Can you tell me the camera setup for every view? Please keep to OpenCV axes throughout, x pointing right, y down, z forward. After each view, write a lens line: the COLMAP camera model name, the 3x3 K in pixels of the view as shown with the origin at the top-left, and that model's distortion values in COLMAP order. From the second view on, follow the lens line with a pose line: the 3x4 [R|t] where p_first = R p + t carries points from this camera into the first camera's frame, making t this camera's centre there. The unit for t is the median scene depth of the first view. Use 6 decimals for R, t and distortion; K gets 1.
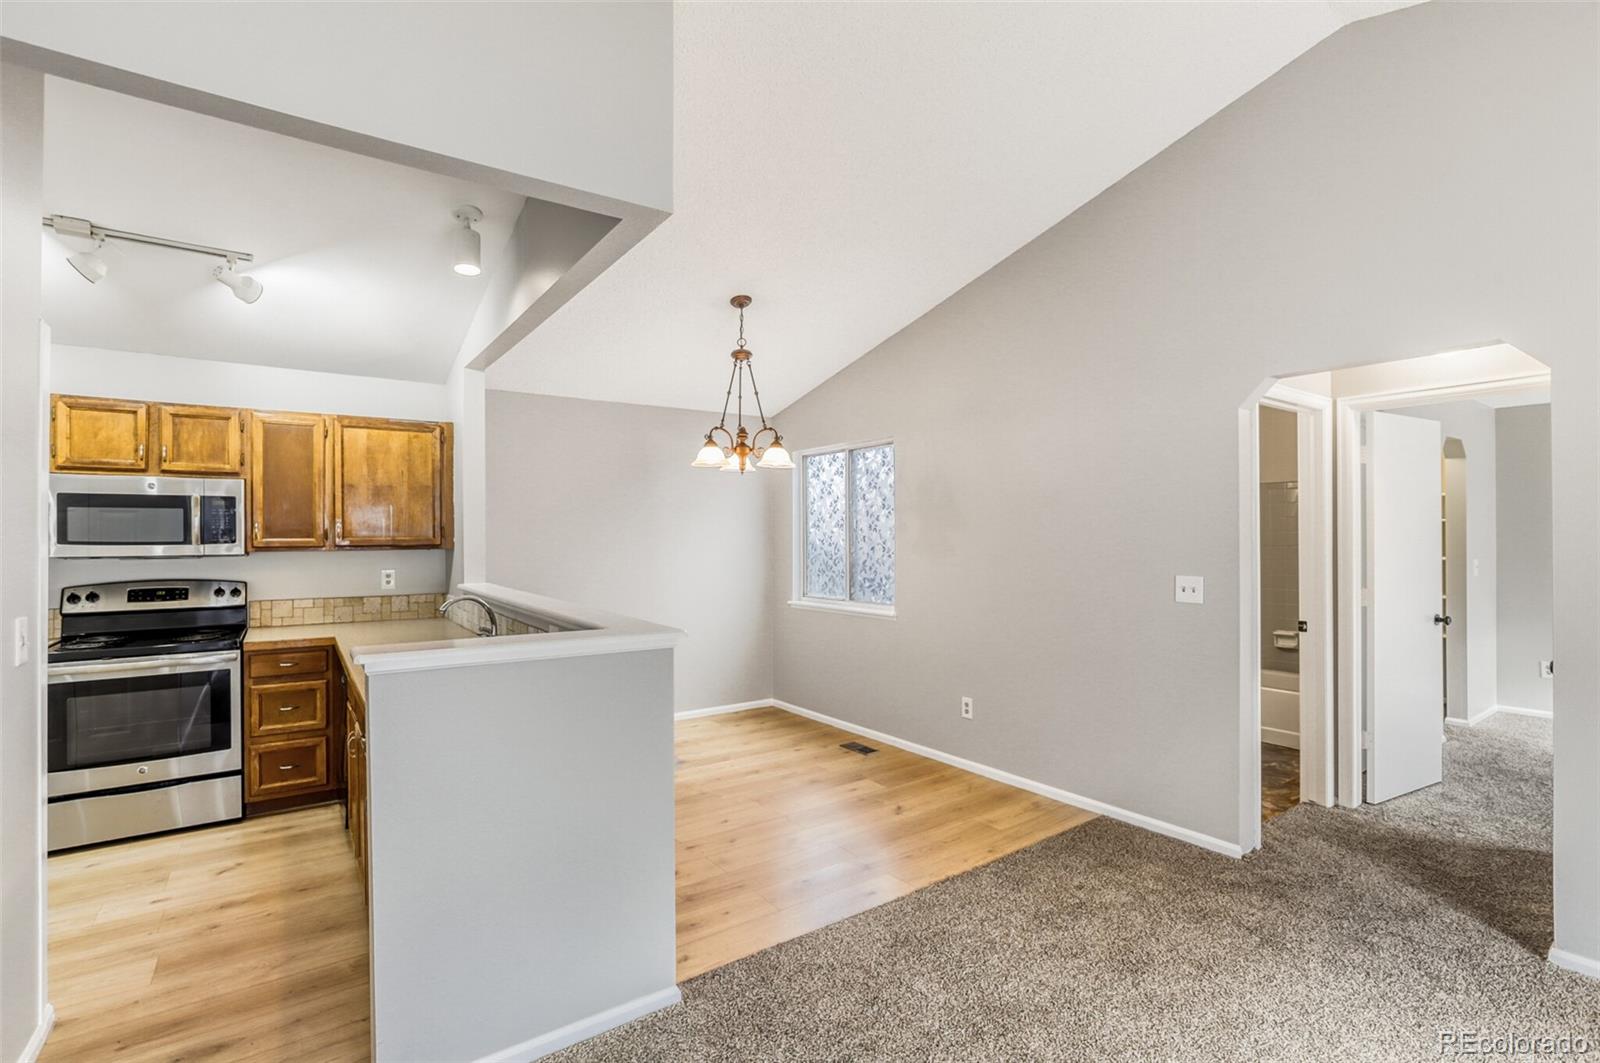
lens RADIAL K [[737.6, 0, 792.0], [0, 737.6, 534.9], [0, 0, 1]] dist [-0.043343, 0.021334]
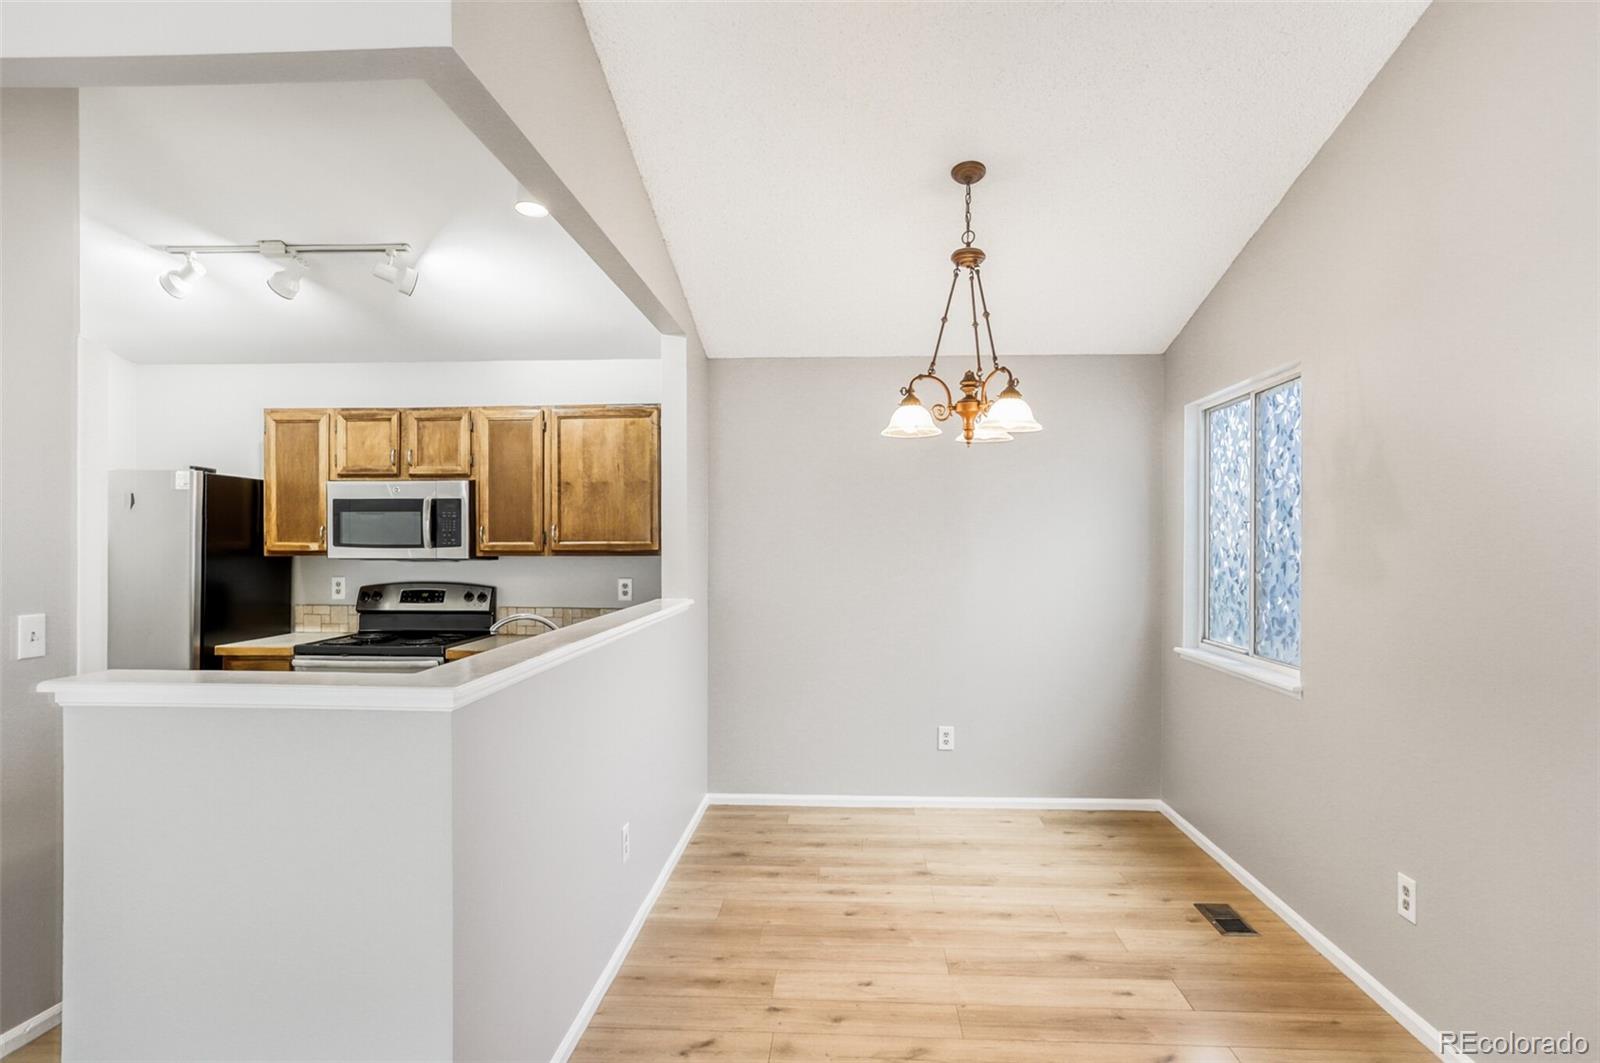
lens RADIAL K [[916.9, 0, 802.5], [0, 916.9, 546.3], [0, 0, 1]] dist [-0.046659, 0.055235]
pose [[0.786551, 0.008992, -0.617460, 0.316086], [-0.003072, 0.999939, 0.010650, -0.003449], [0.617518, -0.006480, 0.786530, 0.298876]]
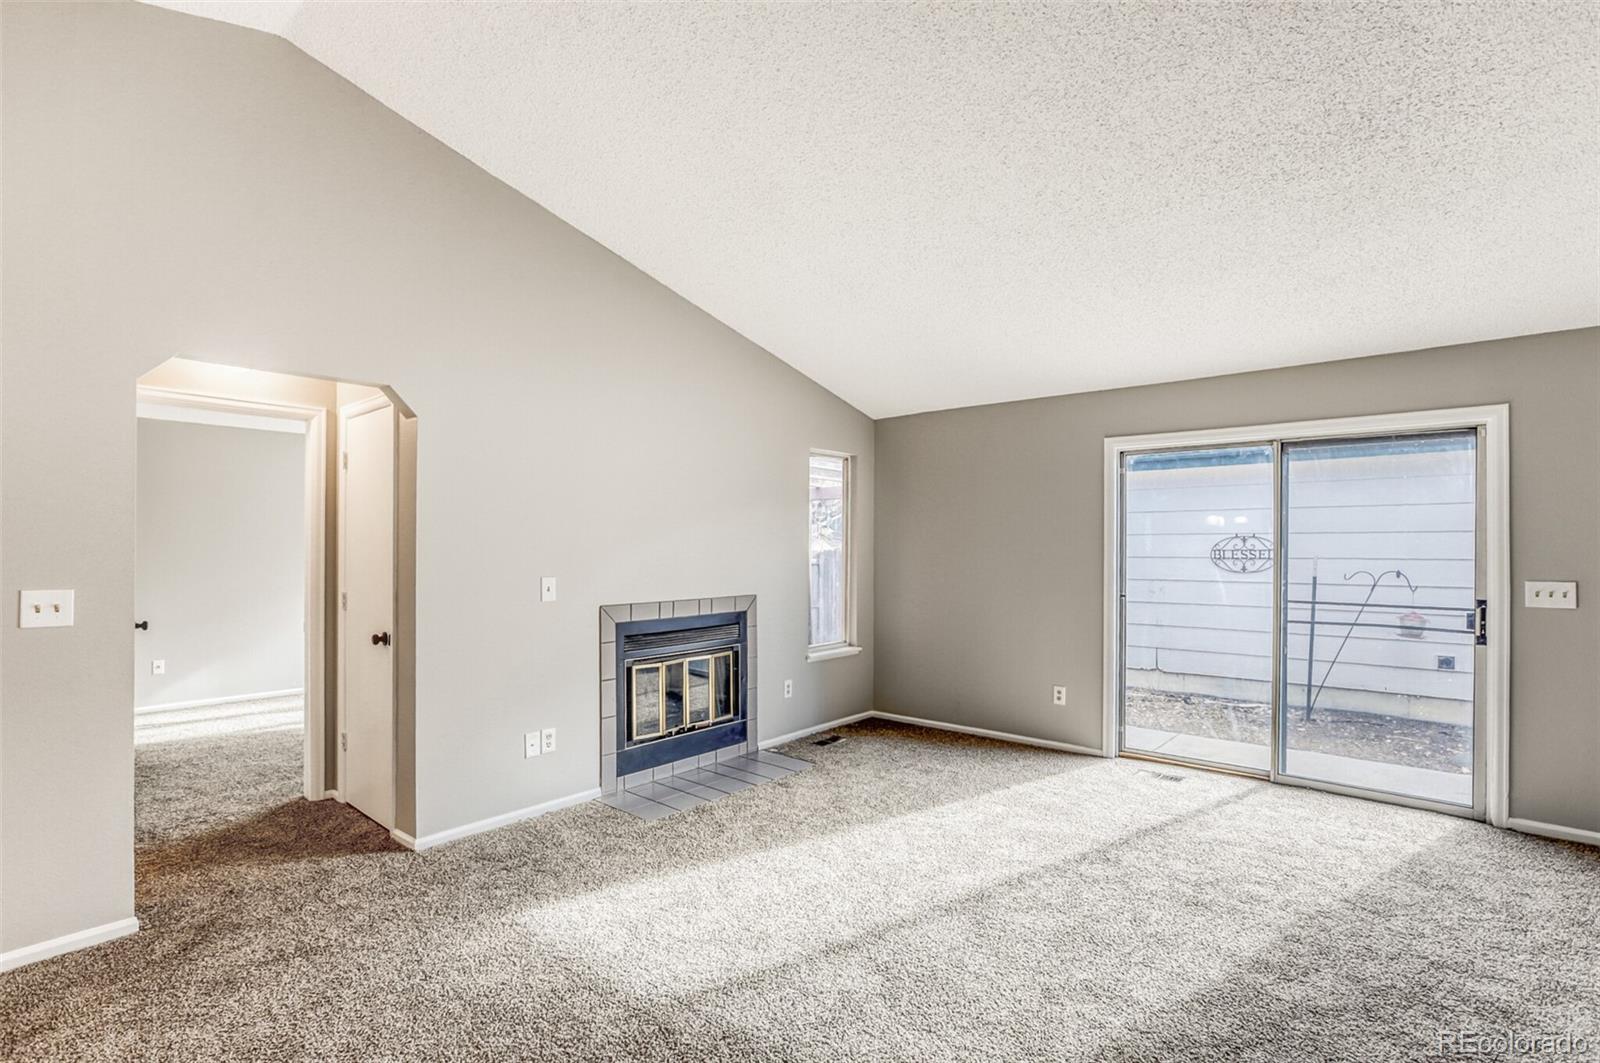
lens RADIAL K [[747.4, 0, 800.0], [0, 747.4, 531.5], [0, 0, 1]] dist [-0.003215, -0.000260]
pose [[-0.245830, 0.024238, 0.969010, -0.293125], [-0.008877, 0.999589, -0.027255, 0.009374], [-0.969272, -0.015302, -0.245514, 0.365269]]
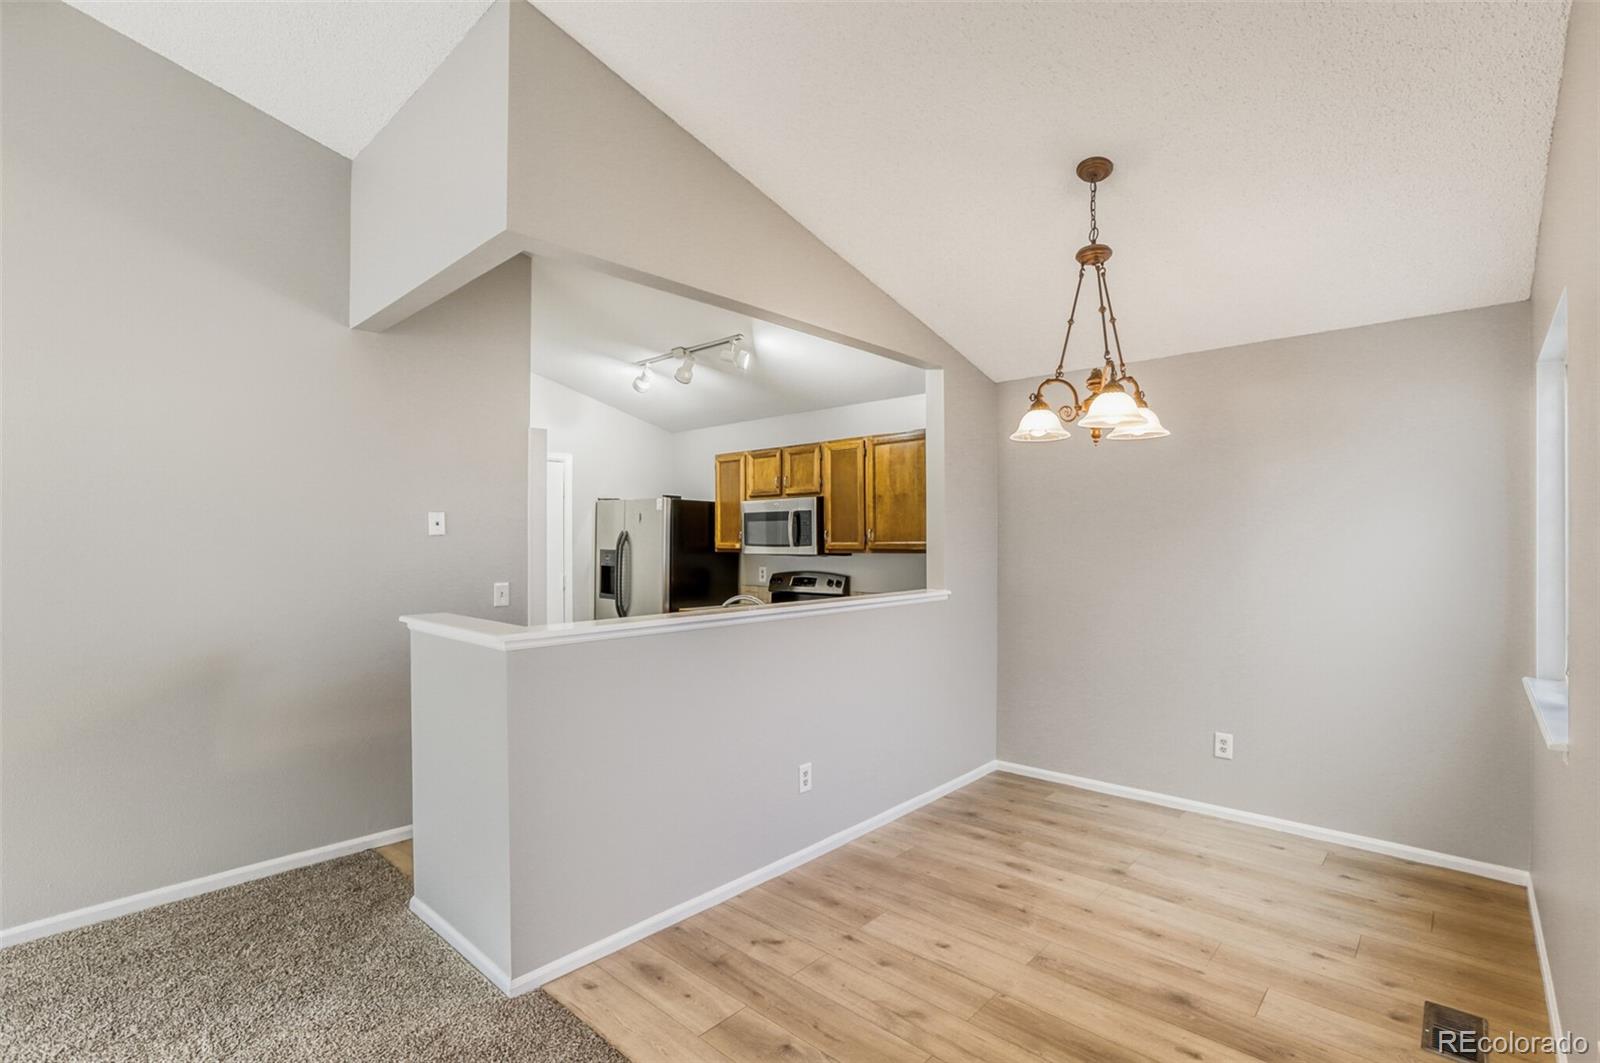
lens RADIAL K [[744.0, 0, 804.2], [0, 744.0, 540.9], [0, 0, 1]] dist [-0.043835, 0.021566]
pose [[0.220738, 0.003985, -0.975325, 0.505503], [0.003703, 0.999981, 0.004924, -0.003996], [0.975326, -0.004699, 0.220719, 0.634992]]
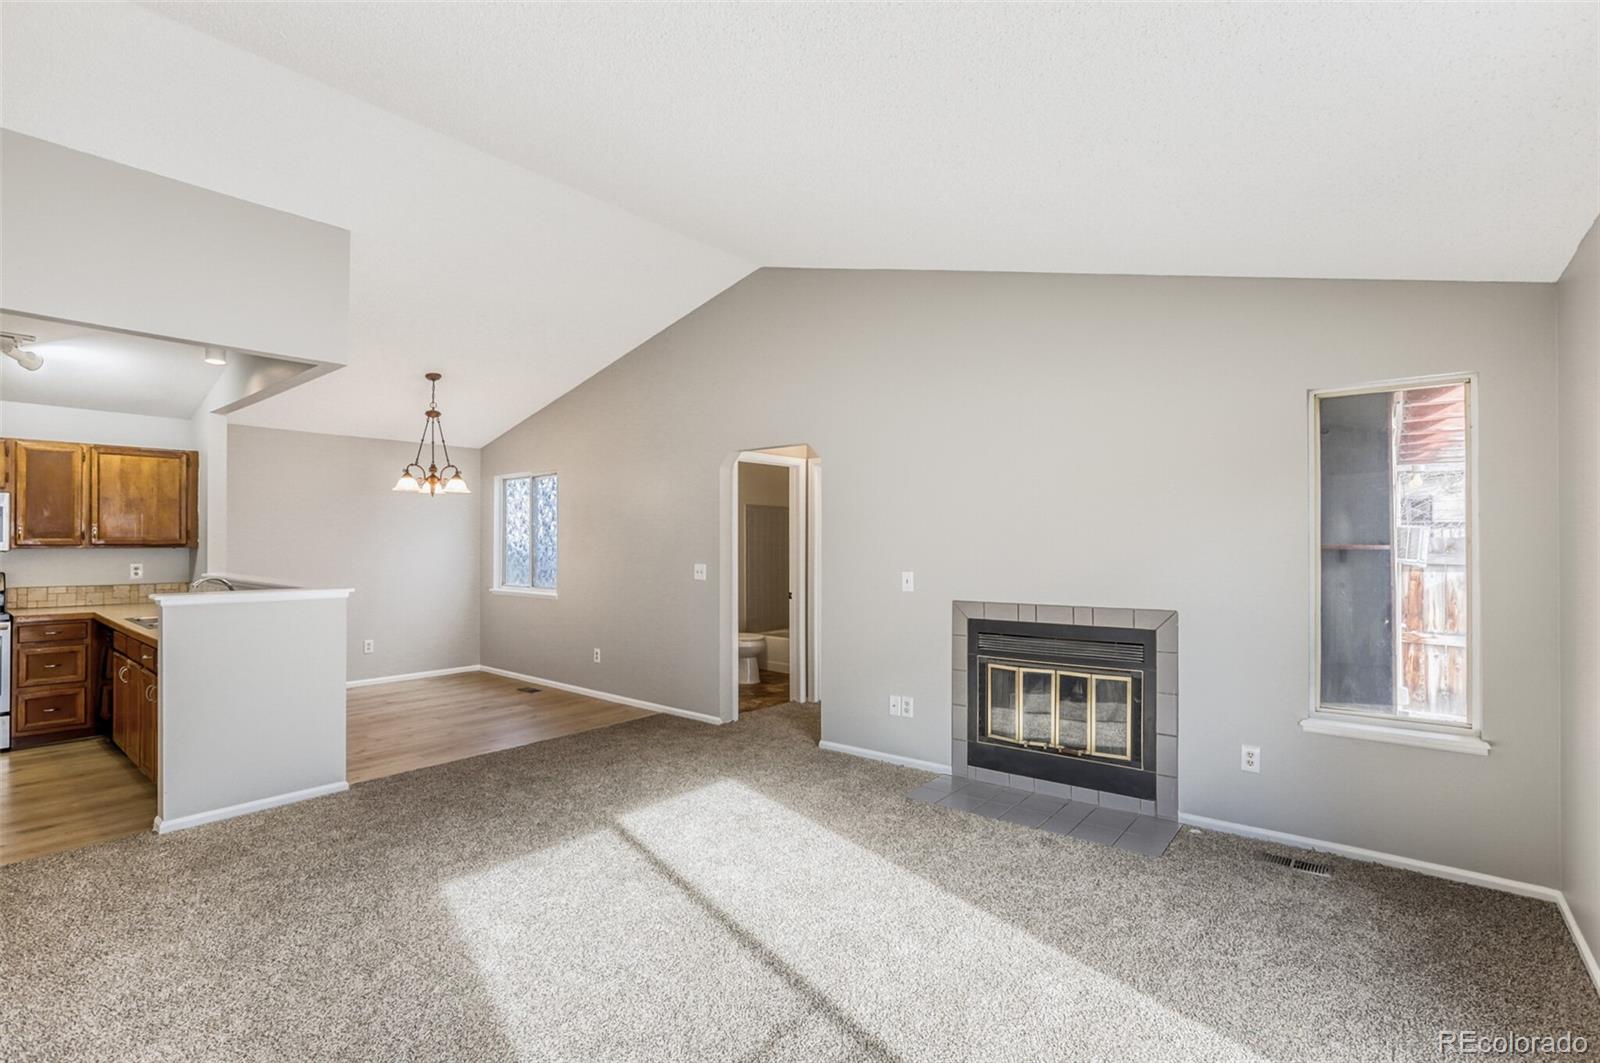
lens RADIAL K [[737.6, 0, 792.0], [0, 737.6, 534.9], [0, 0, 1]] dist [-0.043343, 0.021334]
pose [[0.962639, 0.008557, 0.270651, 0.230186], [-0.006802, 0.999949, -0.007421, -0.001106], [-0.270701, 0.005303, 0.962649, -0.586191]]
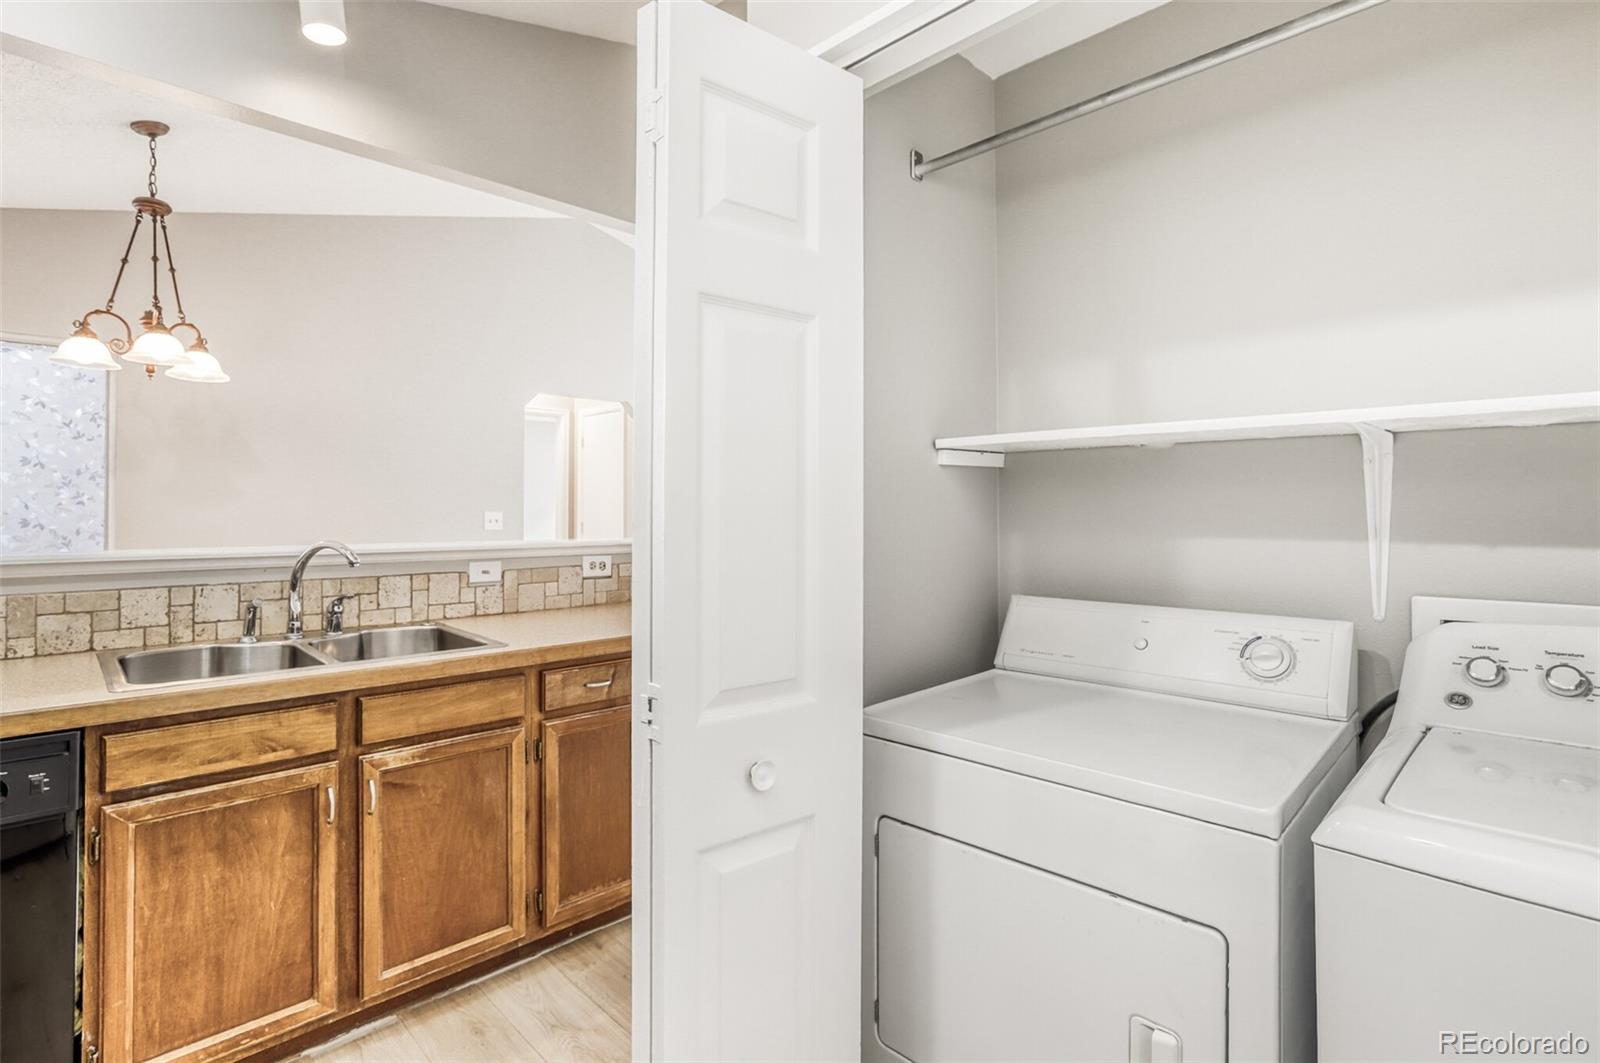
lens RADIAL K [[767.8, 0, 775.6], [0, 767.8, 506.4], [0, 0, 1]] dist [-0.000313, 0.000434]
pose [[-0.159147, 0.009700, 0.987207, -0.906871], [-0.003540, 0.999940, -0.010396, 0.047597], [-0.987249, -0.005149, -0.159103, 0.543572]]
